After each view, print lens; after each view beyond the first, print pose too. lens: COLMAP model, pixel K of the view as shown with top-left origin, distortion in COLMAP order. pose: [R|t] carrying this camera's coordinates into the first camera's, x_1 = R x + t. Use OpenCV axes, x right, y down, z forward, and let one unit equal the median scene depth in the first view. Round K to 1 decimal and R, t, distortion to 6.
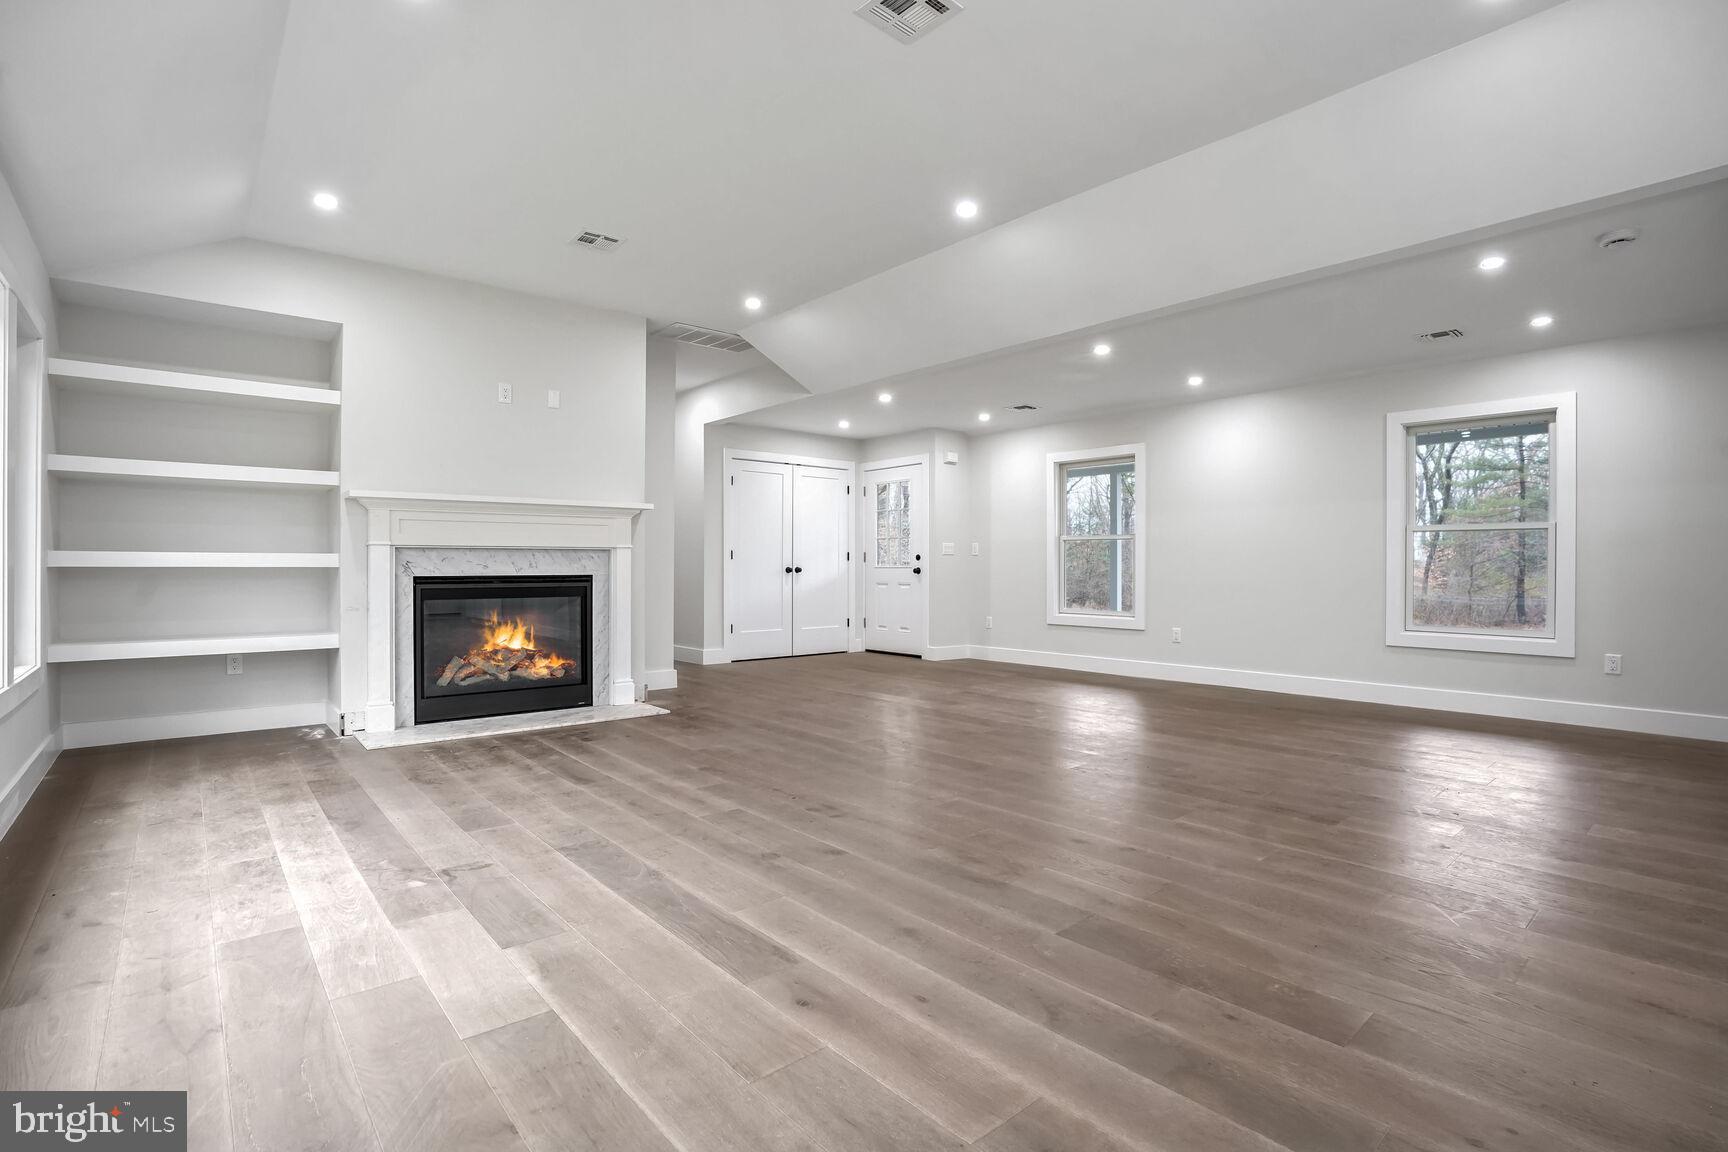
lens RADIAL K [[826.8, 0, 862.3], [0, 826.8, 568.8], [0, 0, 1]] dist [-0.033523, 0.000887]
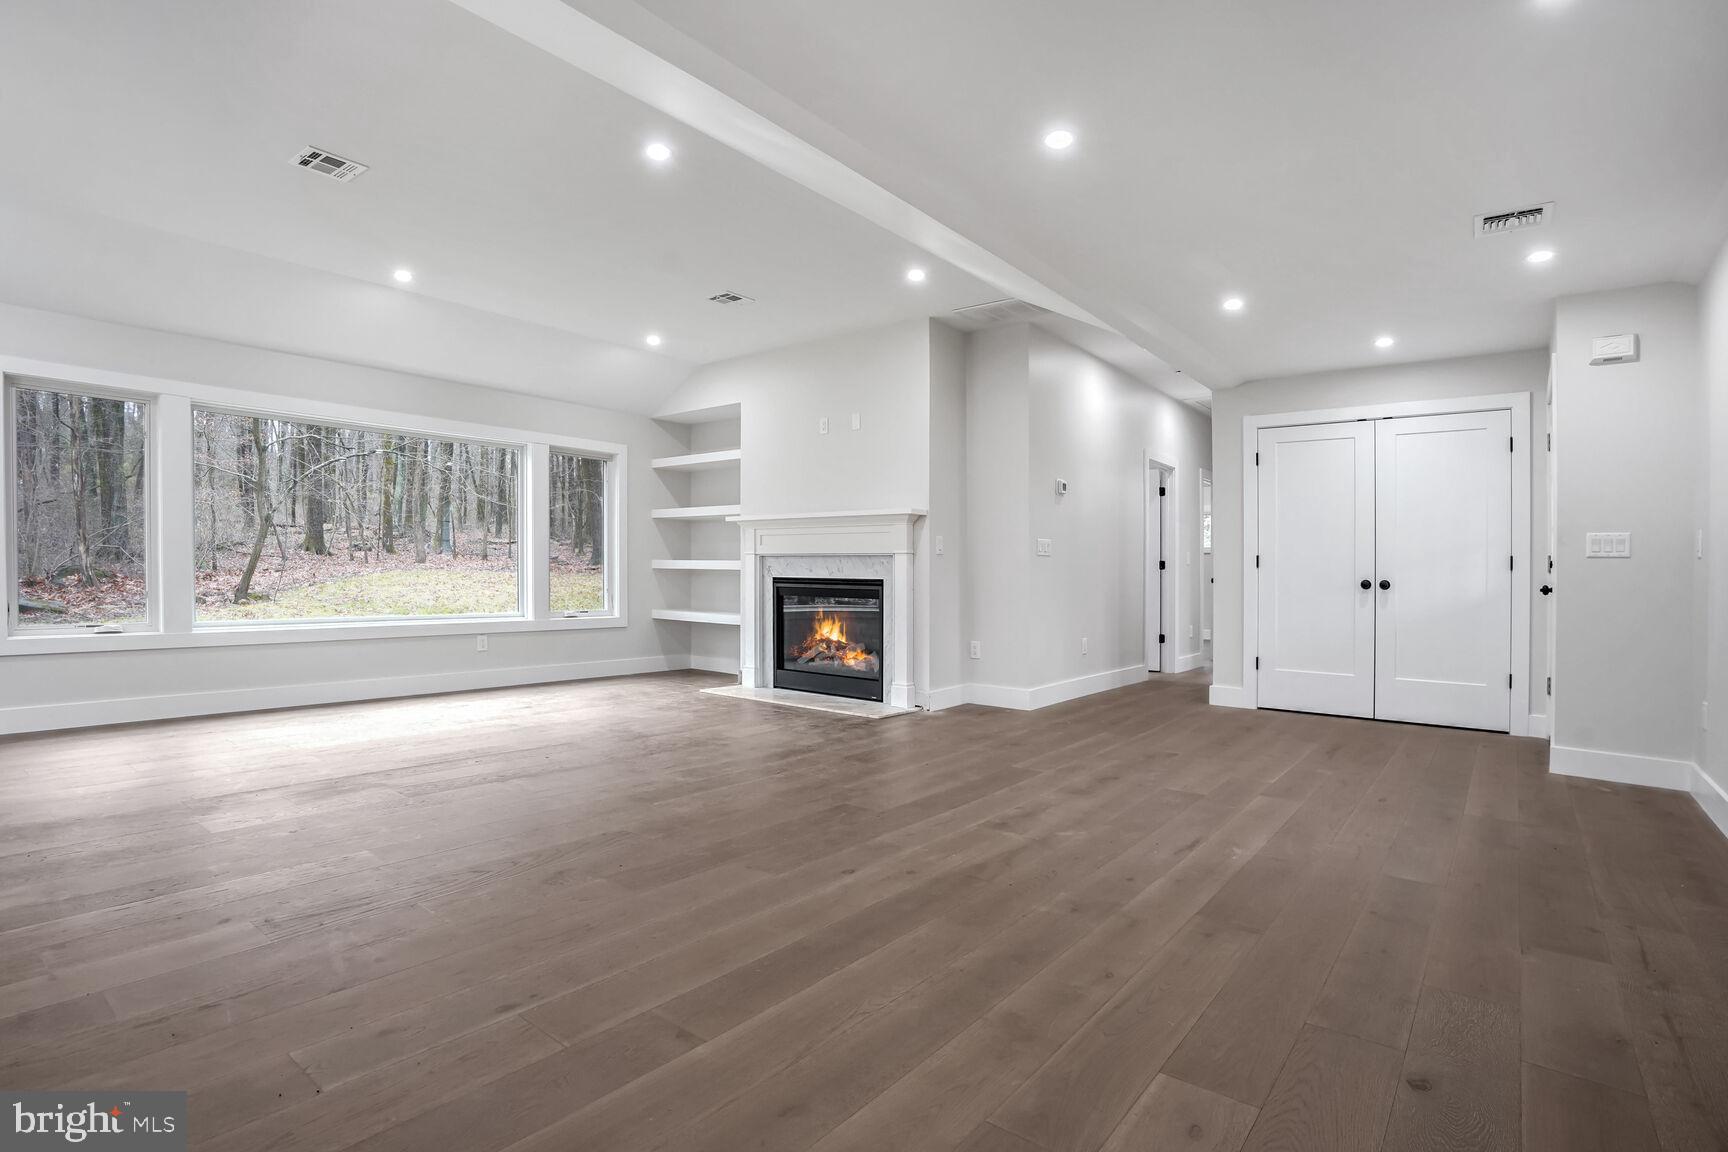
lens RADIAL K [[839.8, 0, 871.3], [0, 839.8, 574.8], [0, 0, 1]] dist [-0.032877, 0.001229]
pose [[0.197764, 0.006966, -0.980225, 0.765874], [-0.018873, 0.999816, 0.003297, -0.001589], [0.980068, 0.017847, 0.197859, 0.810137]]
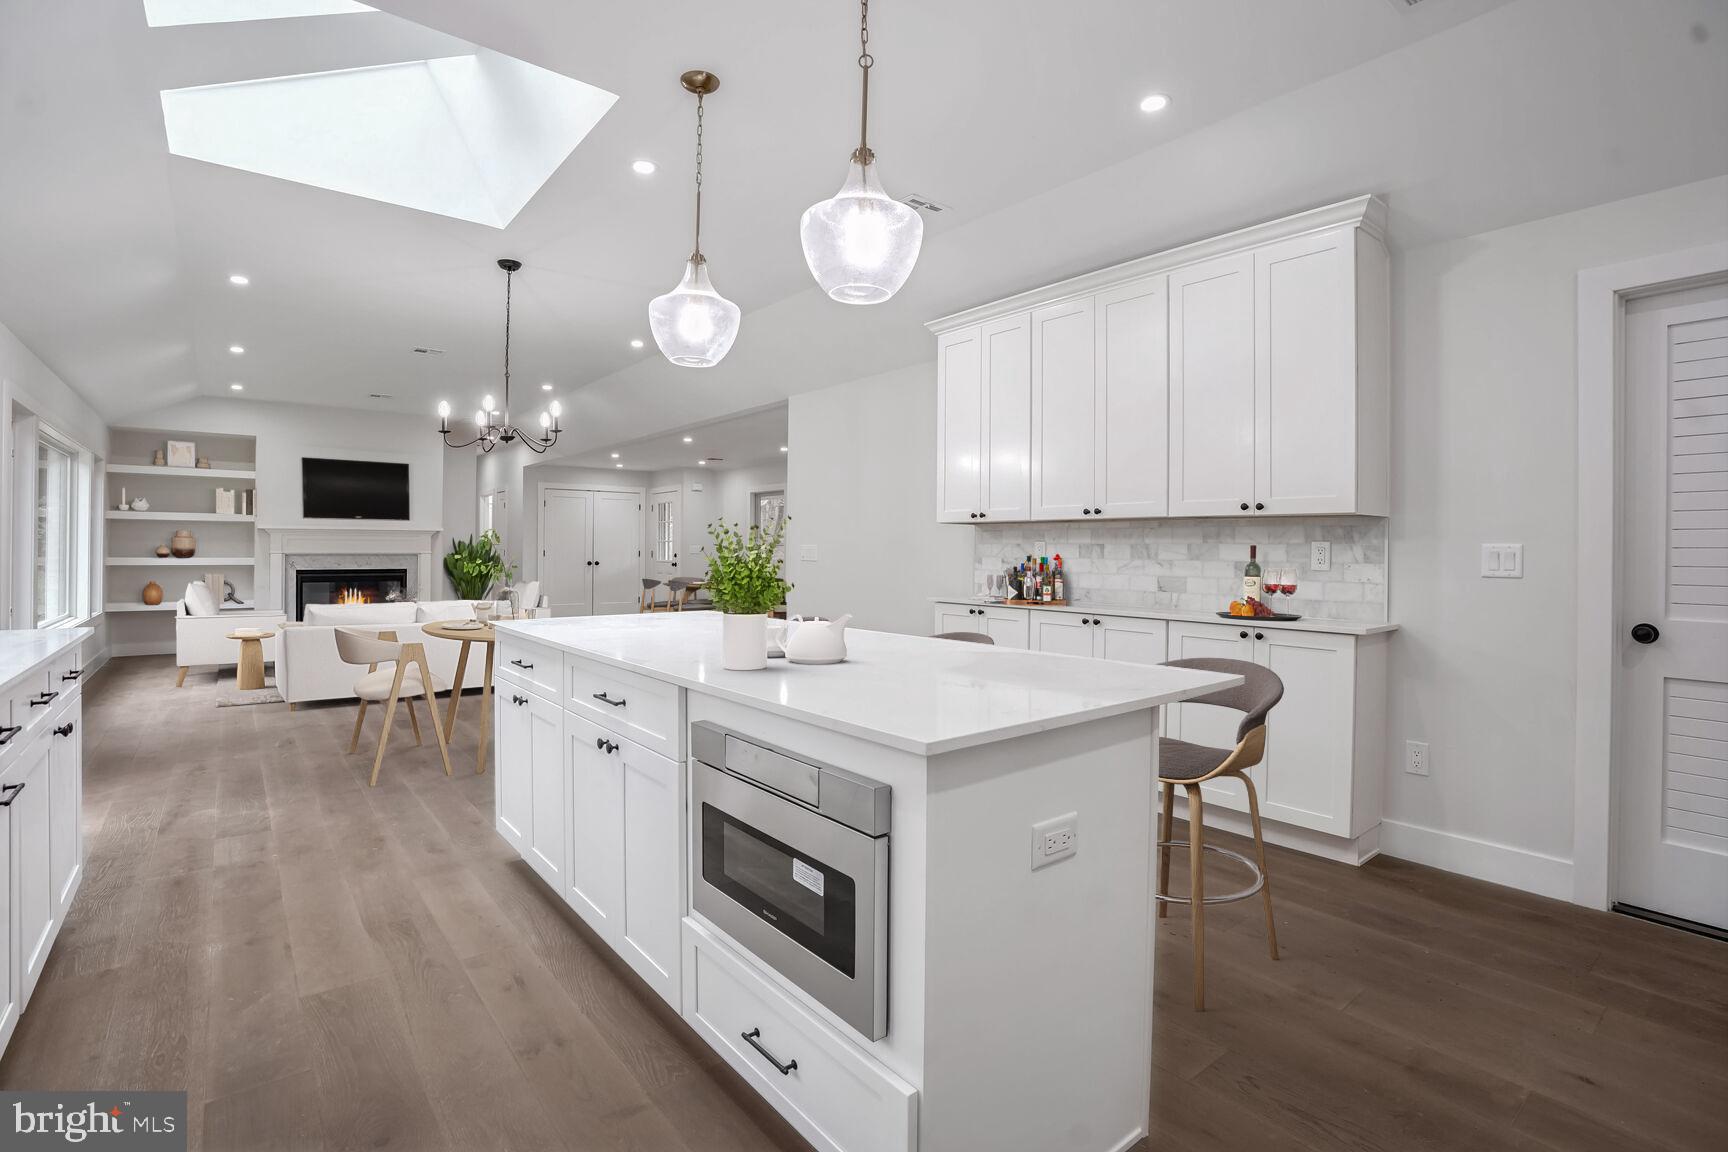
lens RADIAL K [[818.0, 0, 843.0], [0, 818.0, 554.2], [0, 0, 1]] dist [-0.031086, 0.000200]
pose [[0.998660, 0.008282, -0.051088, 0.709301], [-0.008066, 0.999958, 0.004442, -0.040587], [0.051123, -0.004024, 0.998684, -0.688468]]
